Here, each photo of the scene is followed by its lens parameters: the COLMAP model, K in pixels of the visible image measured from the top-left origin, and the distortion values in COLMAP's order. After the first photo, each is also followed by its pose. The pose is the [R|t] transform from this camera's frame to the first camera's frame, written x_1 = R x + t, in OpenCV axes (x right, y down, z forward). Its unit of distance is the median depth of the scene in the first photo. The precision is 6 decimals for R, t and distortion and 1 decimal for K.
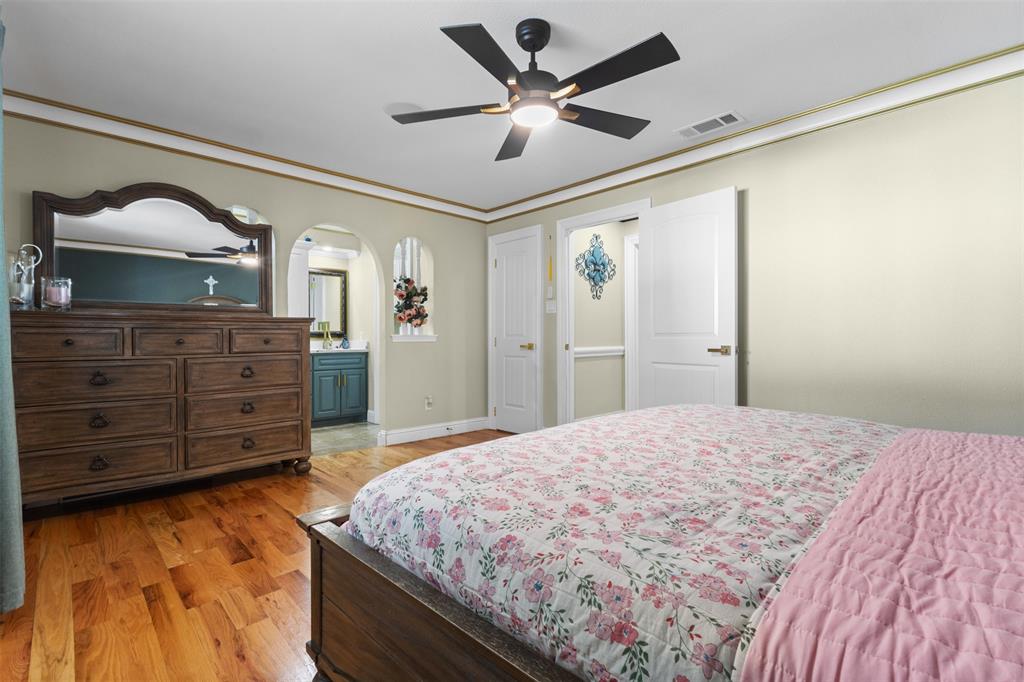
lens RADIAL K [[472.7, 0, 508.7], [0, 472.7, 339.2], [0, 0, 1]] dist [0.000763, 0.000012]
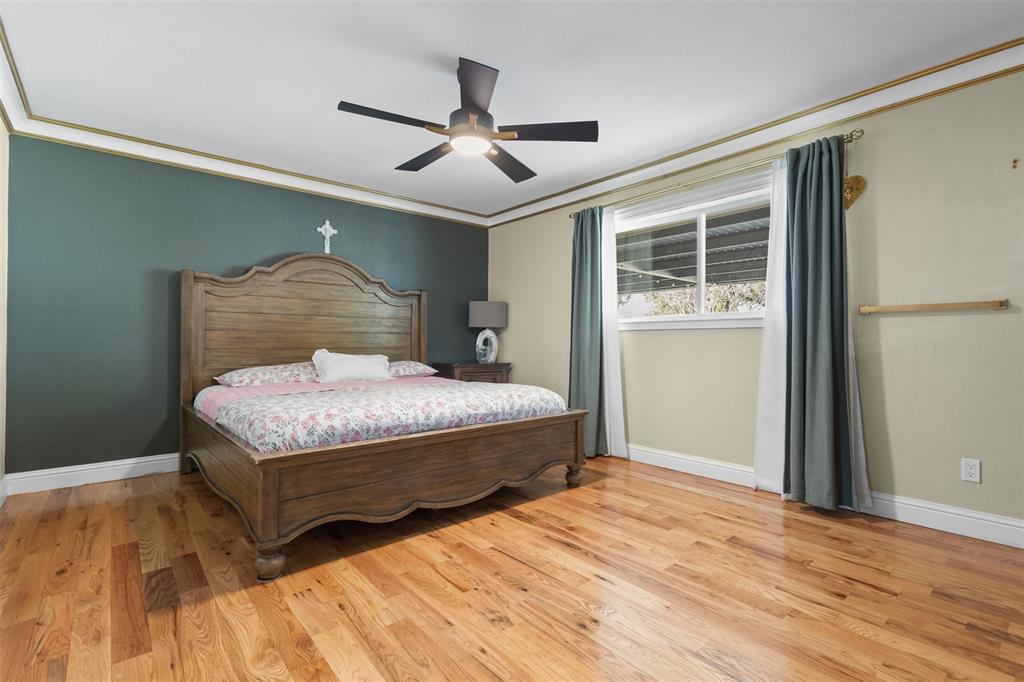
lens RADIAL K [[472.7, 0, 508.7], [0, 472.7, 339.2], [0, 0, 1]] dist [0.000763, 0.000012]
pose [[-0.998402, 0.002251, 0.056467, -0.062658], [0.002137, 0.999996, -0.002083, 0.001647], [-0.056471, -0.001959, -0.998402, 1.249682]]
